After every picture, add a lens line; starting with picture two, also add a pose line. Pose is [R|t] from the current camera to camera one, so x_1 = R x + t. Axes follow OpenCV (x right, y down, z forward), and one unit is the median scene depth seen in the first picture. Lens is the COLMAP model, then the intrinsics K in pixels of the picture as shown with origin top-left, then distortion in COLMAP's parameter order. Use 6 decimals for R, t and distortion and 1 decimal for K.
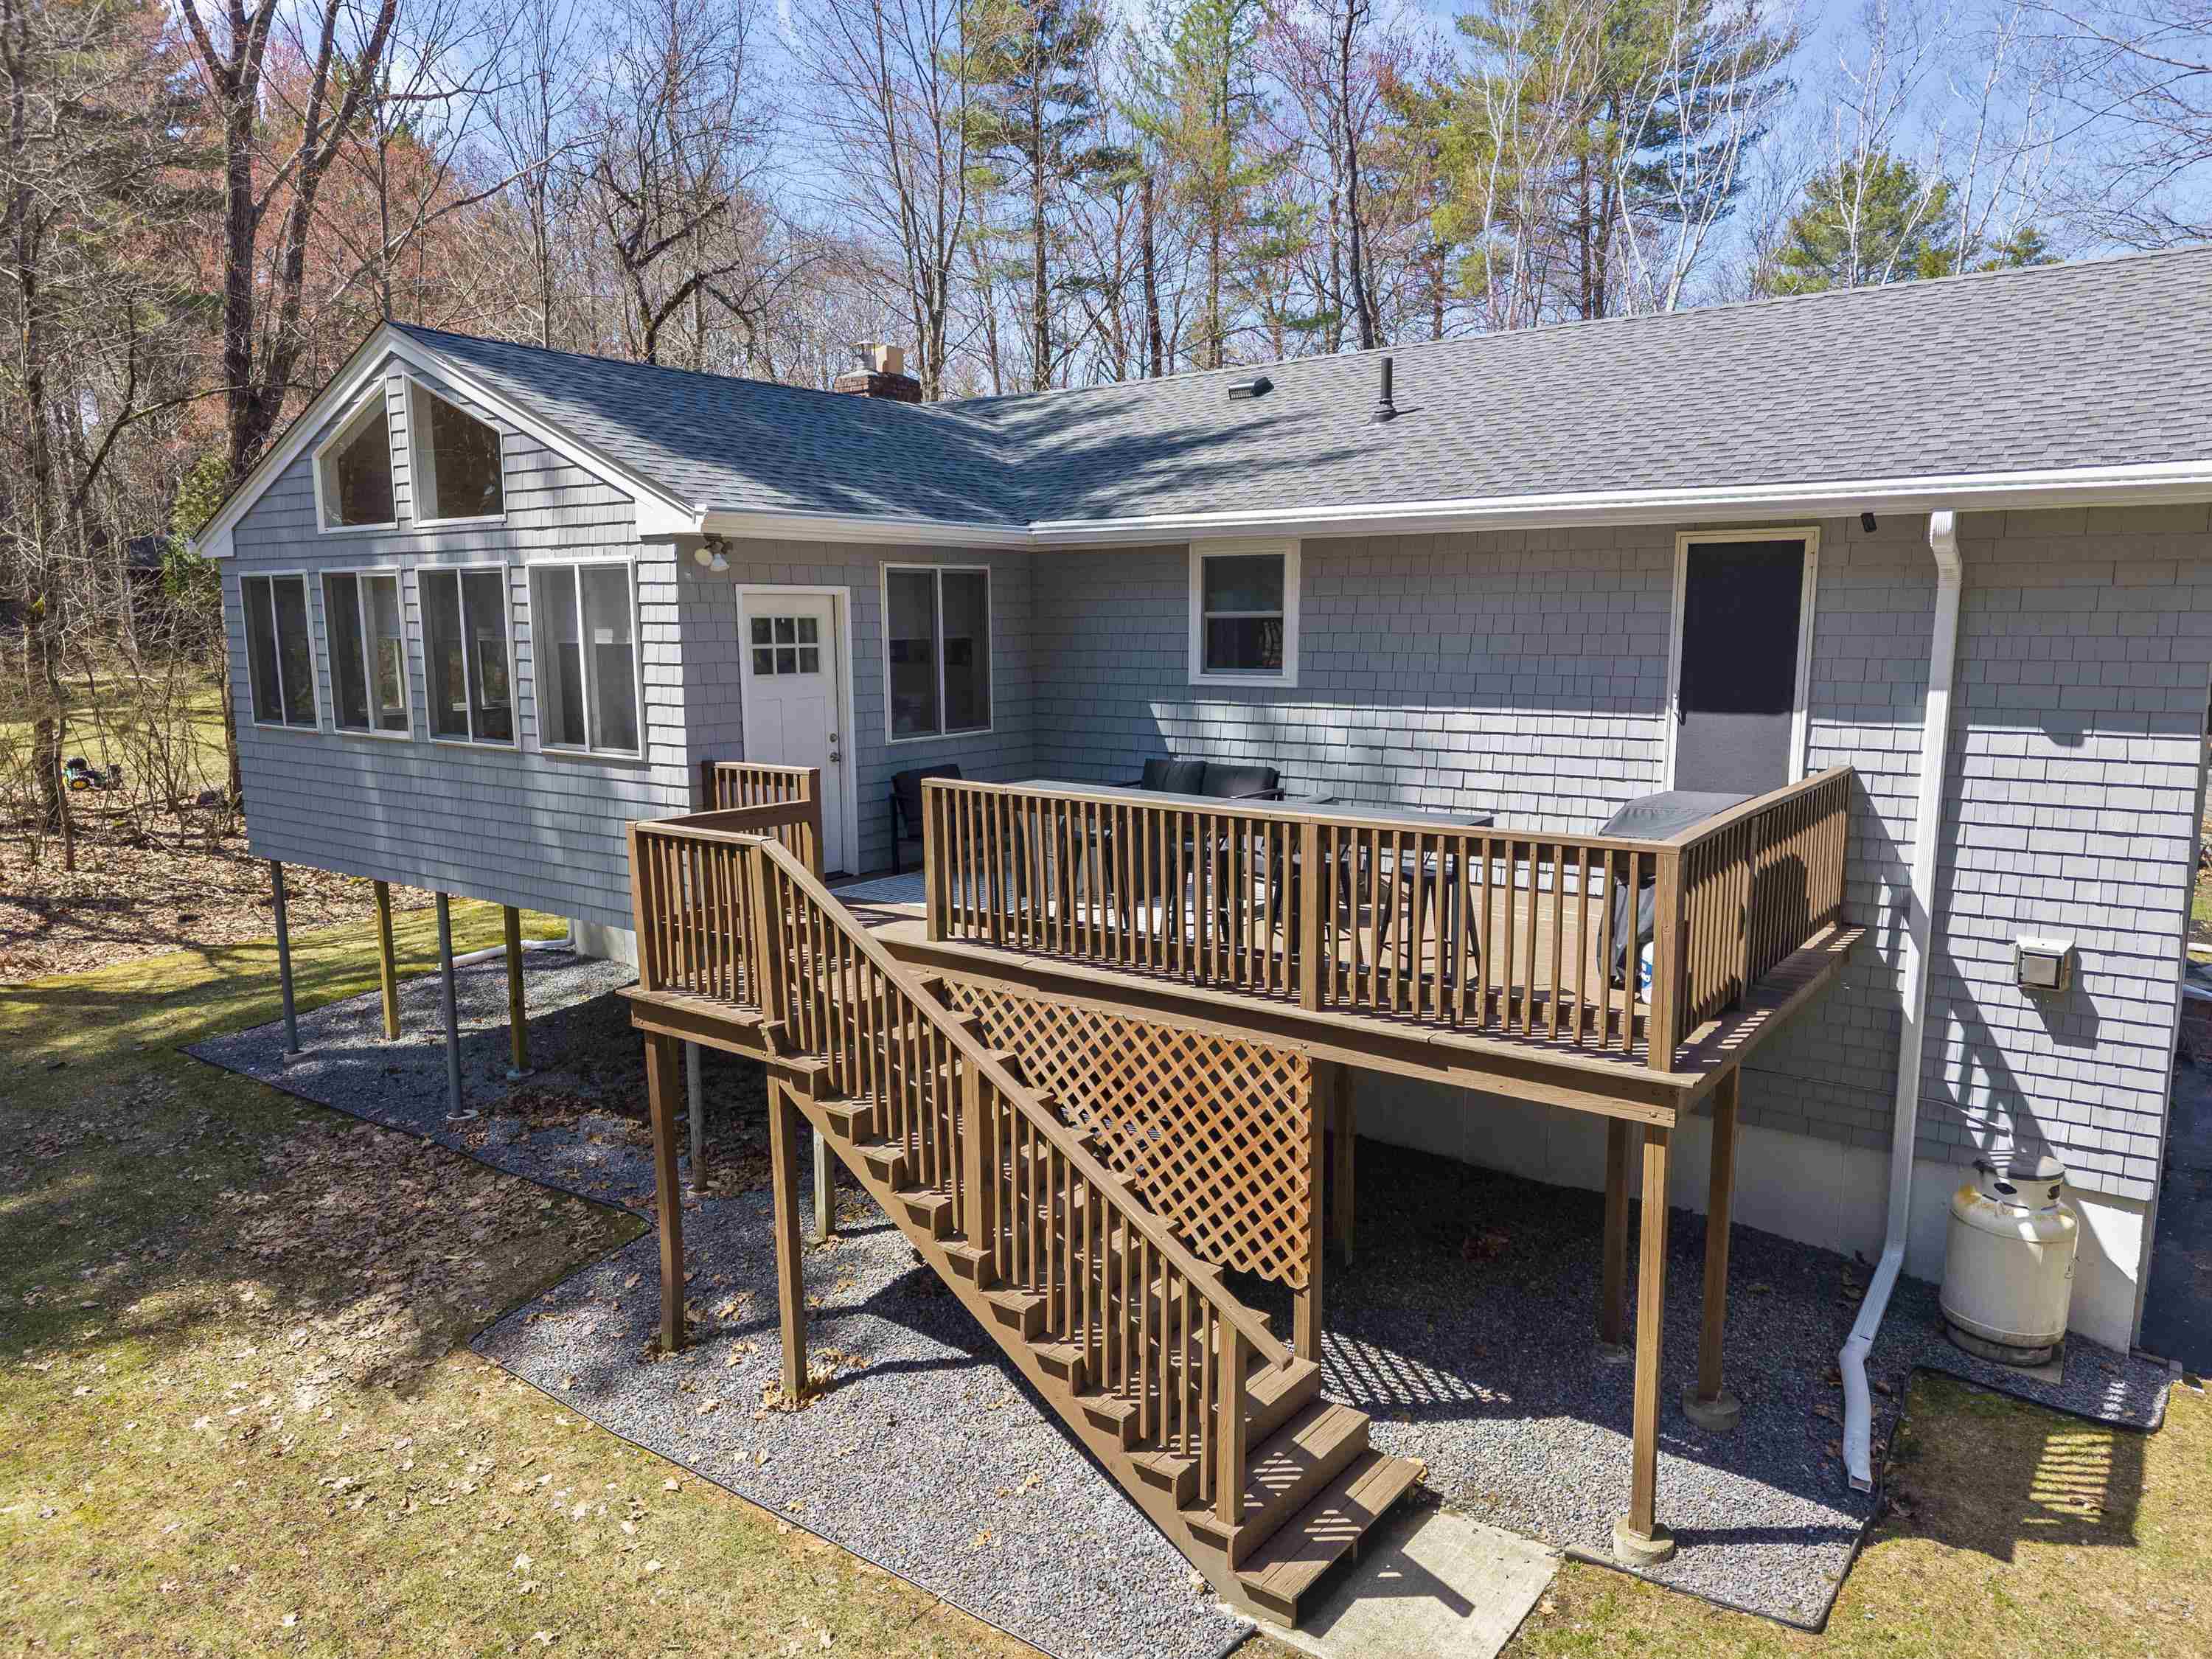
lens RADIAL K [[1495.5, 0, 1106.0], [0, 1495.5, 829.5], [0, 0, 1]] dist [-0.045335, -0.001113]
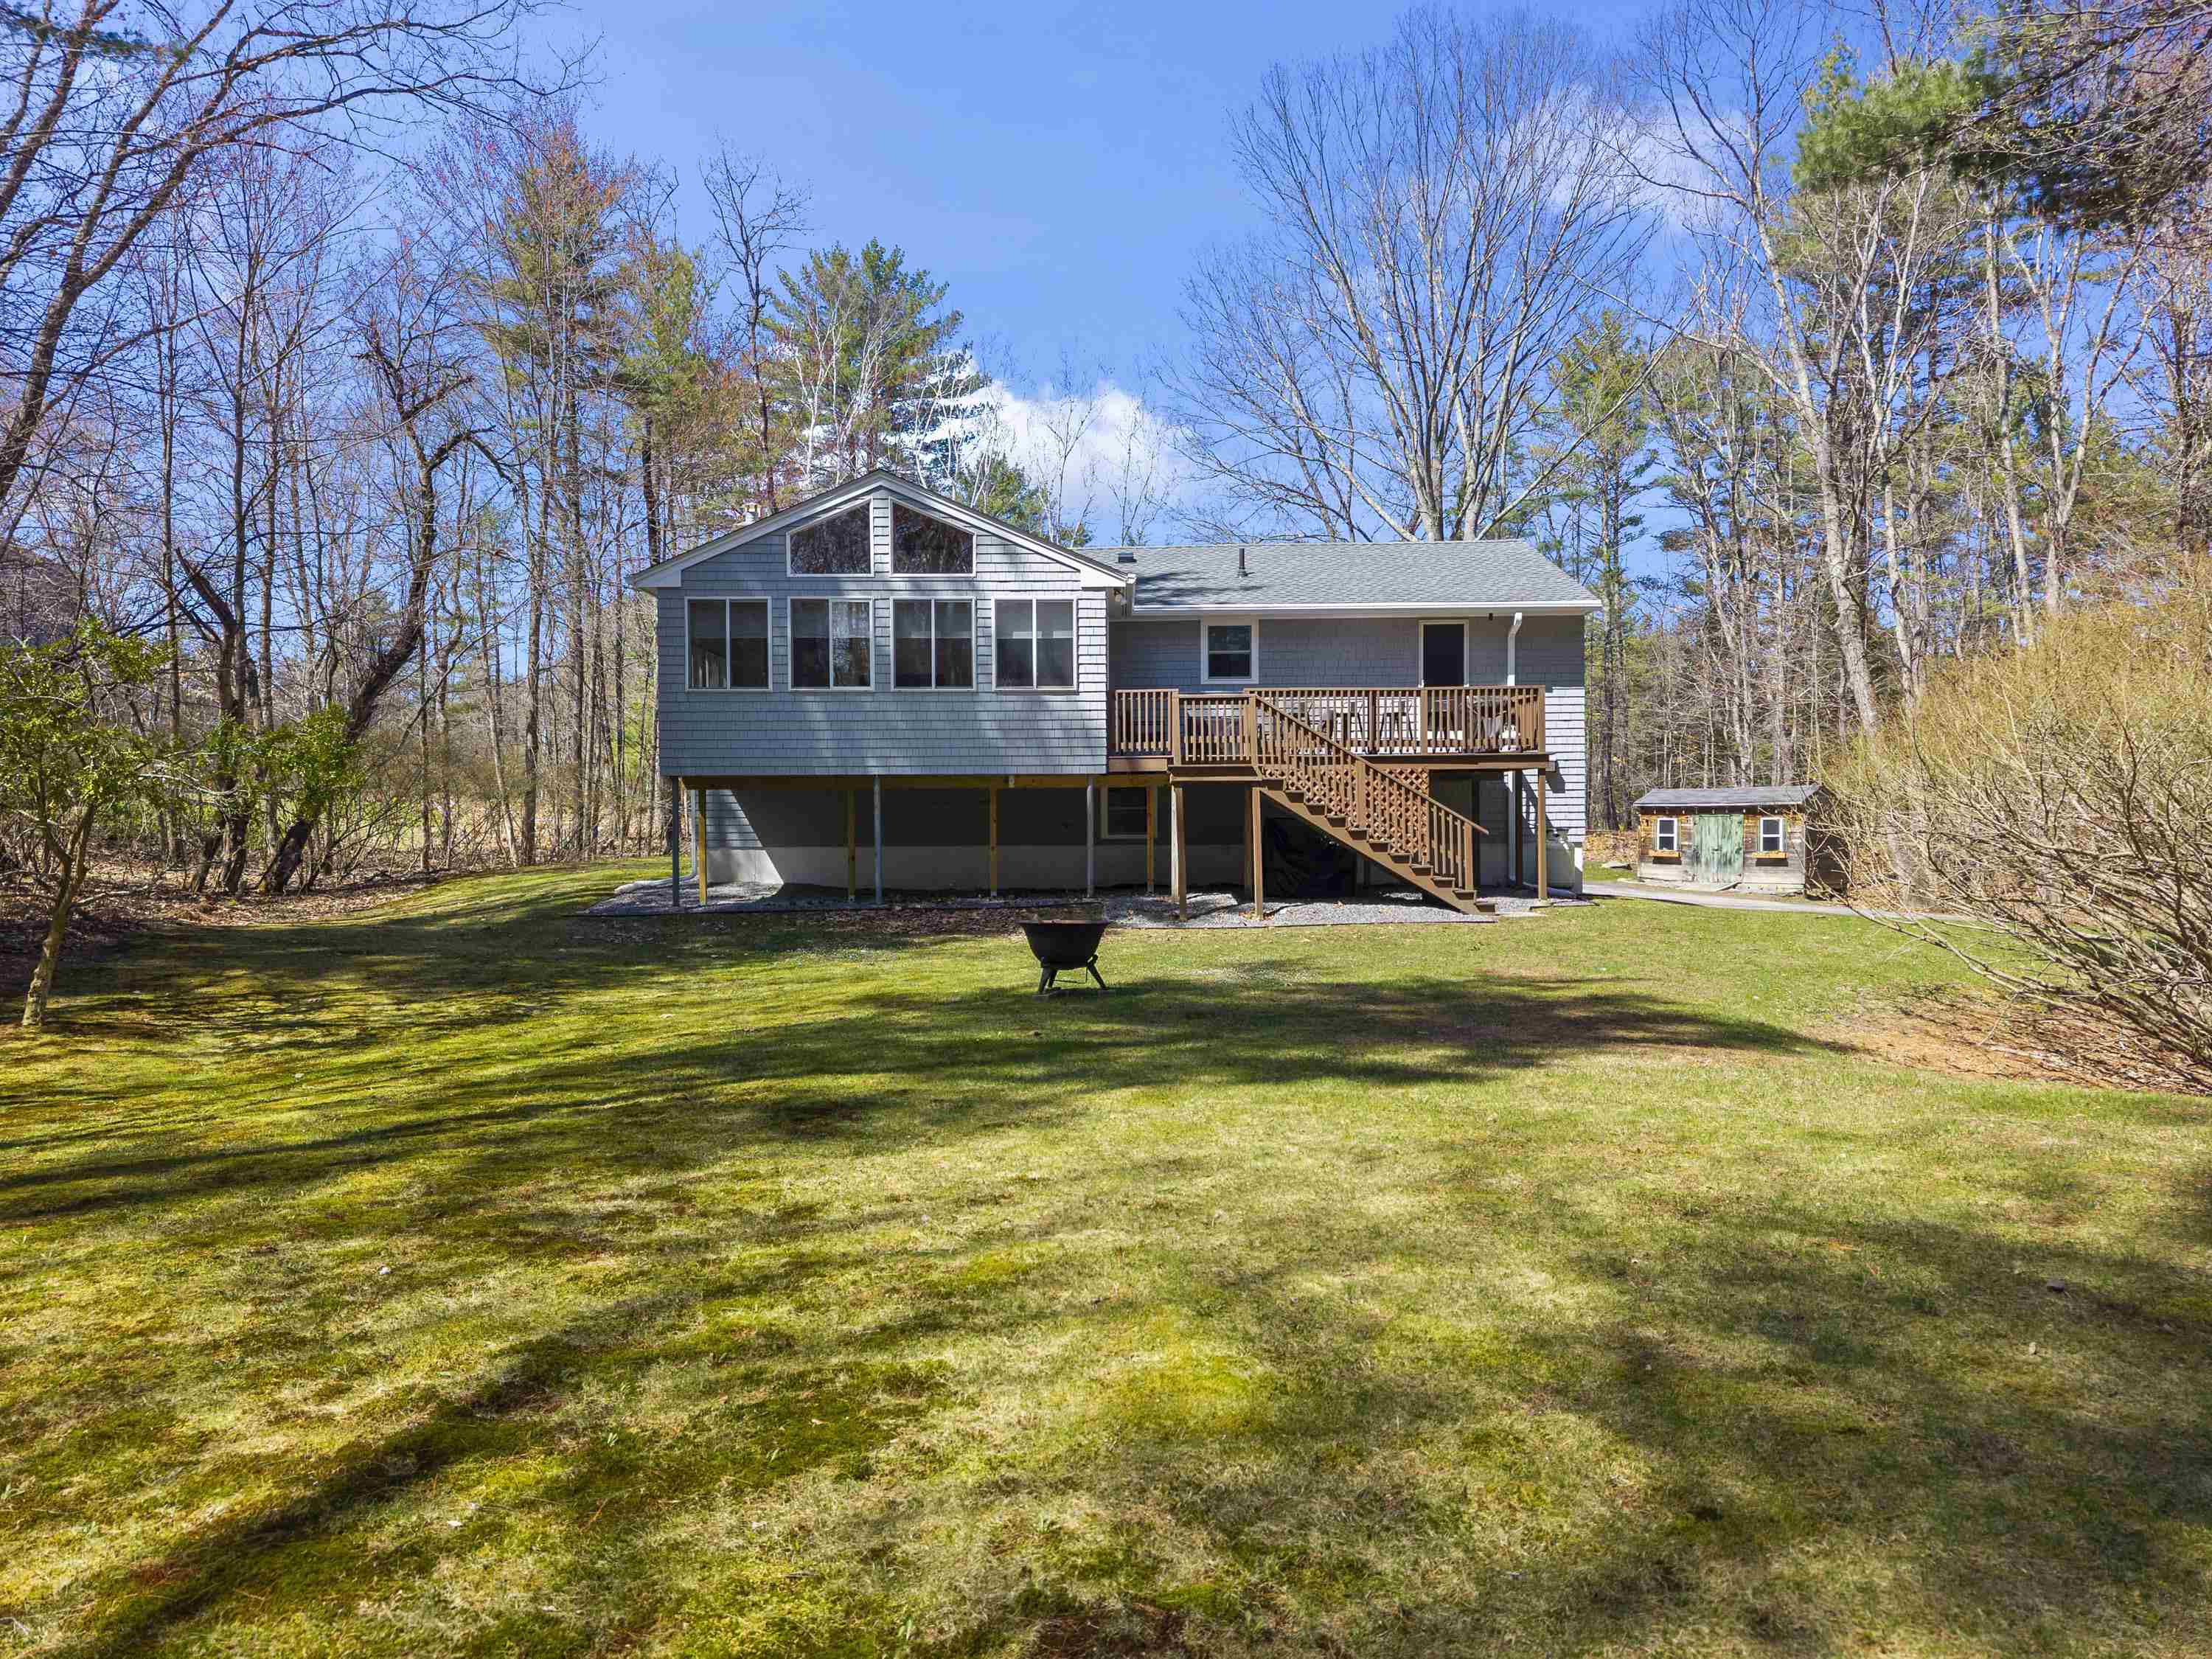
lens RADIAL K [[1495.5, 0, 1106.0], [0, 1495.5, 829.5], [0, 0, 1]] dist [-0.045335, -0.001113]
pose [[0.802845, -0.002545, 0.596183, -1.469760], [0.088816, 0.989343, -0.115379, 0.380979], [-0.589536, 0.145582, 0.794515, -0.665726]]
